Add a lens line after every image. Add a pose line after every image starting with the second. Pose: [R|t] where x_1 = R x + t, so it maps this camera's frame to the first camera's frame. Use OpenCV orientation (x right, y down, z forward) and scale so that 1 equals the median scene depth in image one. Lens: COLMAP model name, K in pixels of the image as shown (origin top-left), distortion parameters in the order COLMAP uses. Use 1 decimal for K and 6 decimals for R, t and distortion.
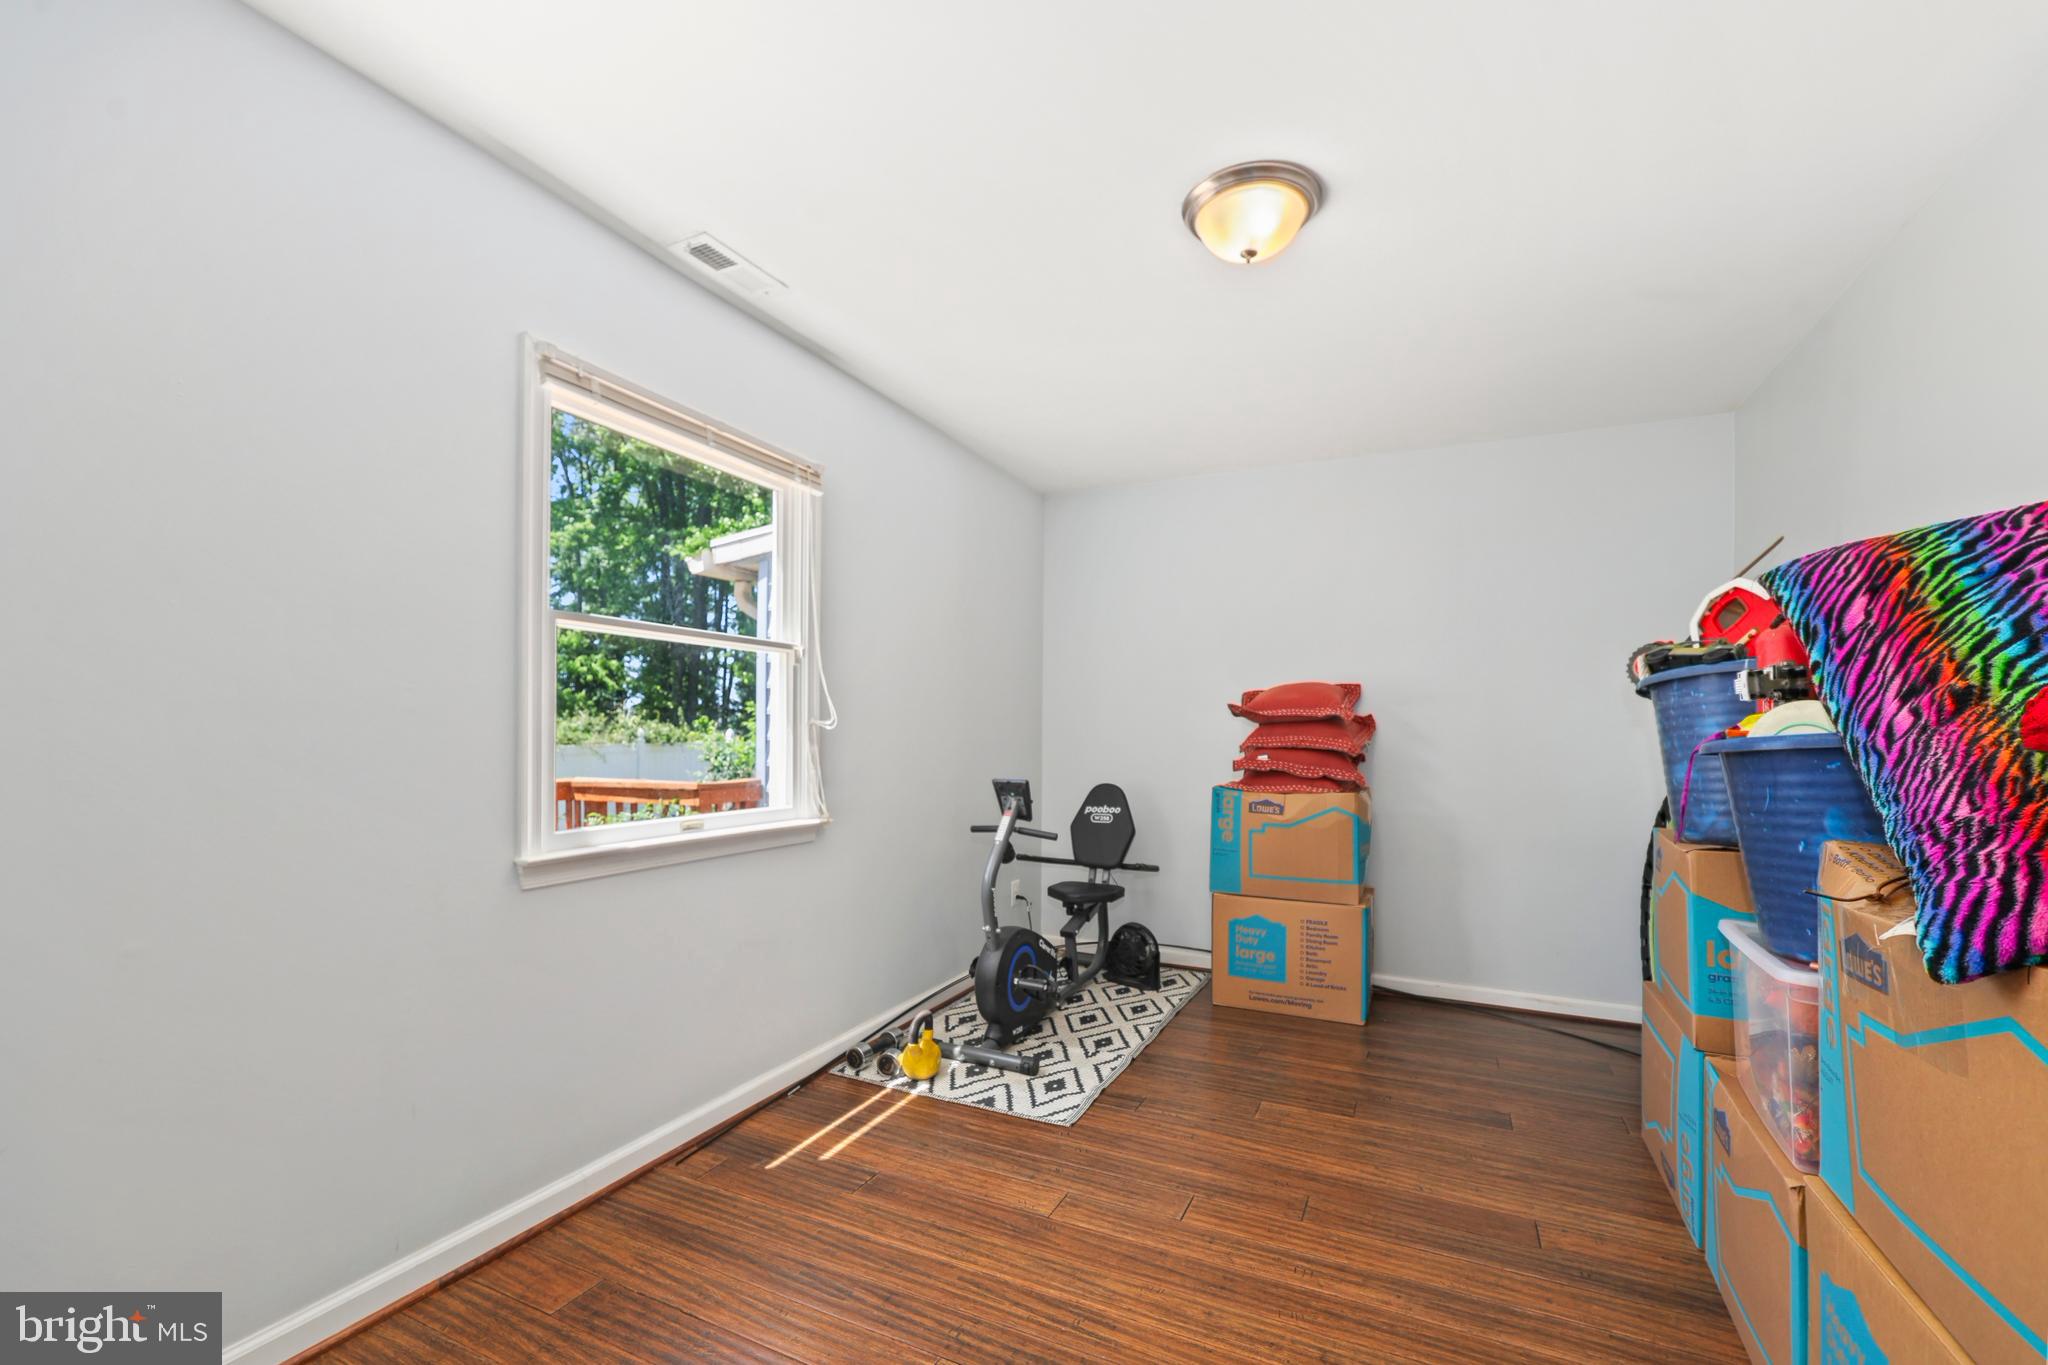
lens RADIAL K [[838.2, 0, 1036.2], [0, 838.2, 736.6], [0, 0, 1]] dist [0.004129, -0.000357]
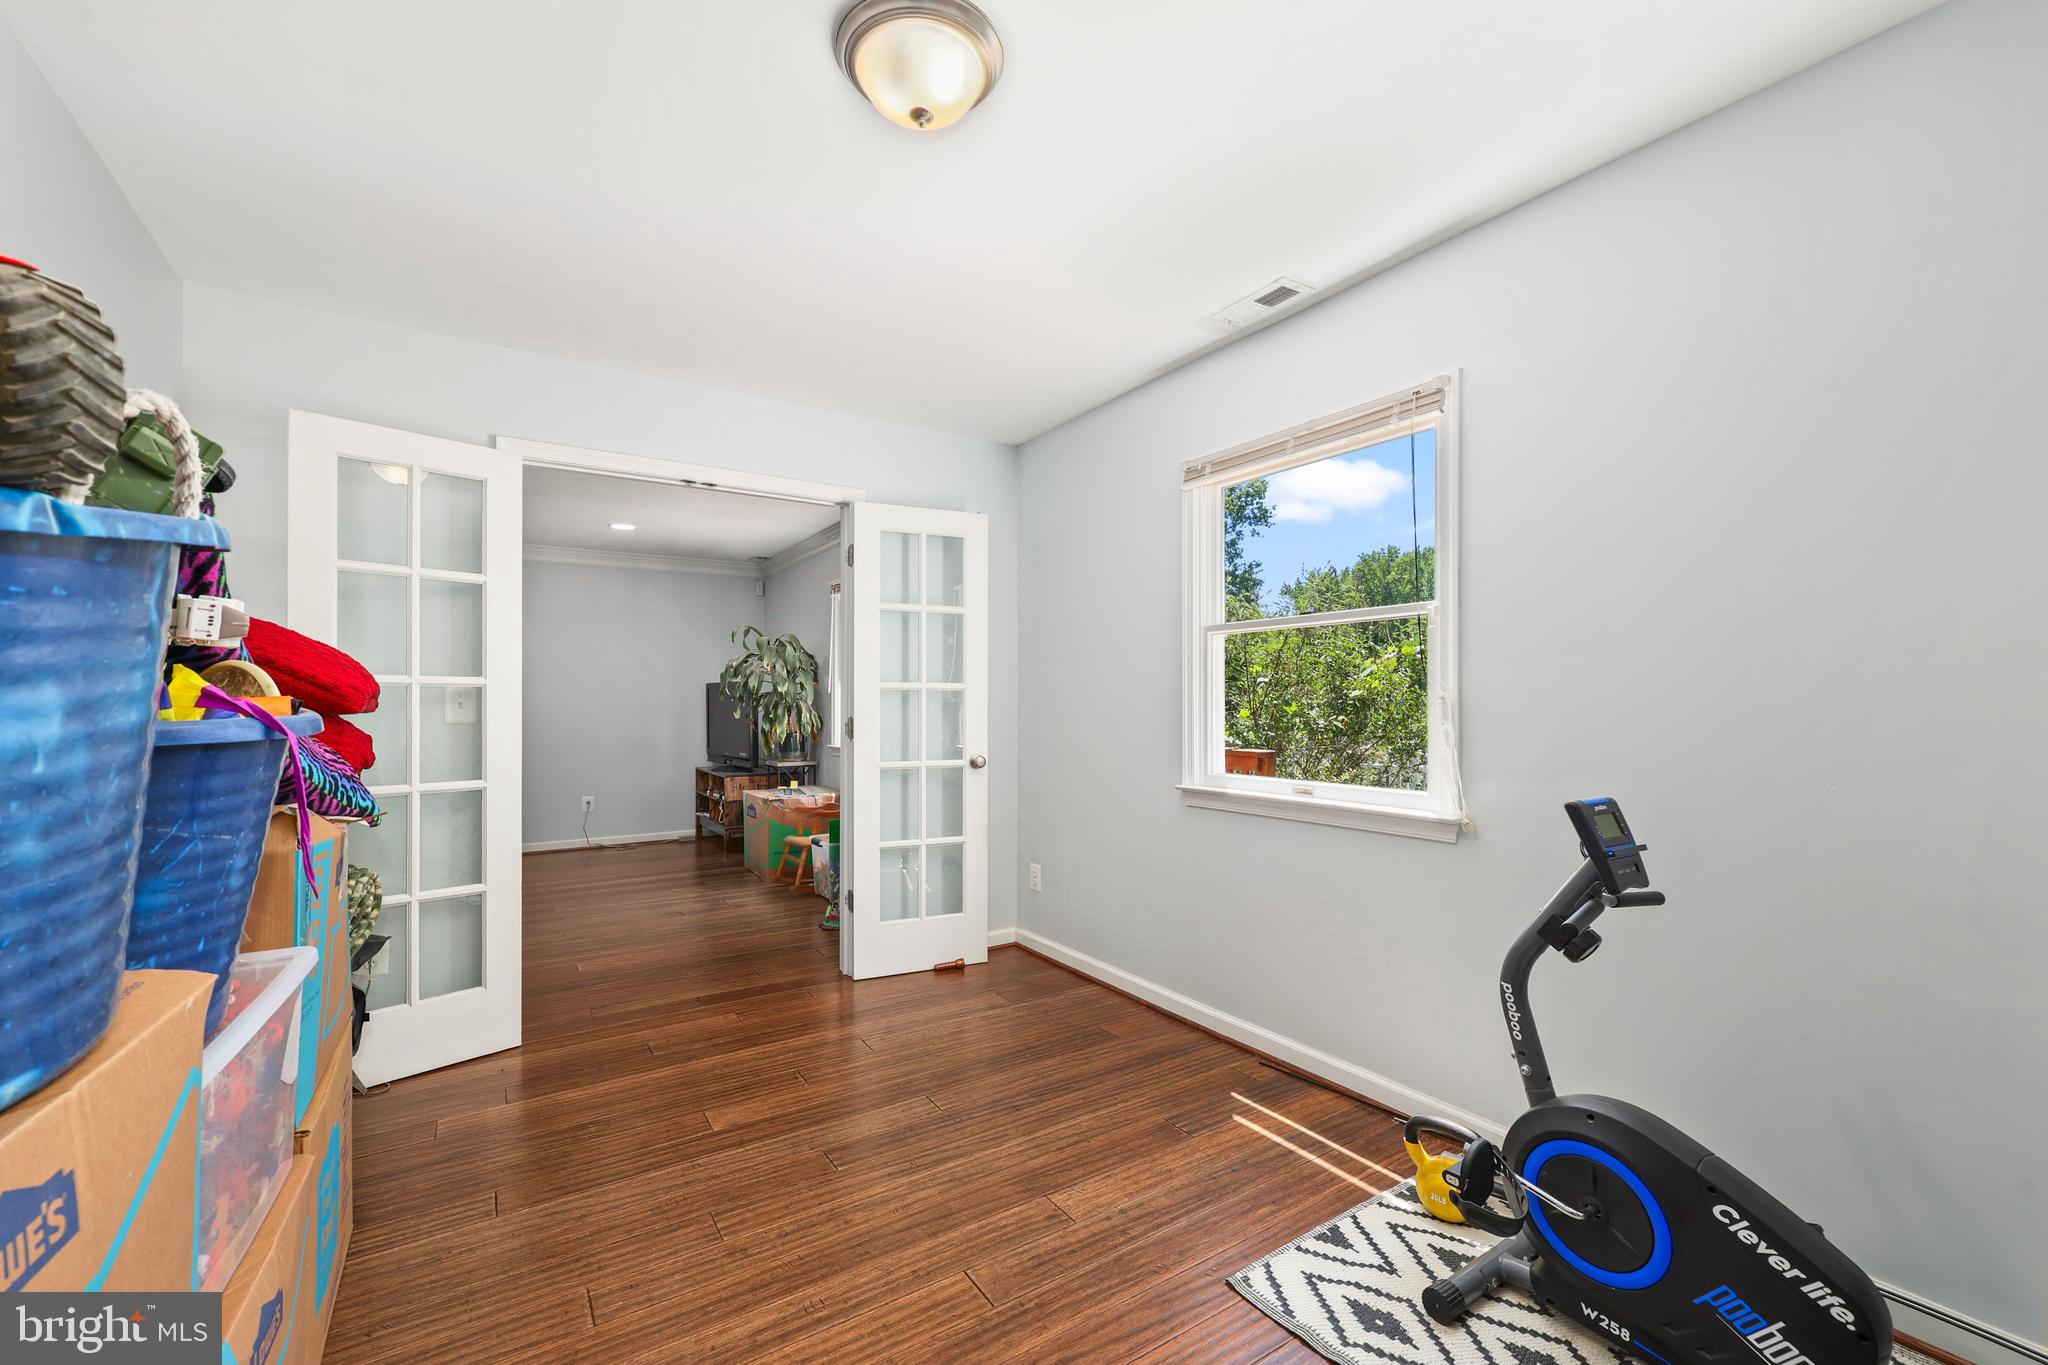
lens RADIAL K [[838.2, 0, 1027.1], [0, 838.2, 690.1], [0, 0, 1]] dist [0.004129, -0.000357]
pose [[-0.517483, -0.021499, -0.855424, 0.779081], [-0.005348, 0.999746, -0.021891, -0.000728], [0.855677, -0.006754, -0.517466, 1.320050]]
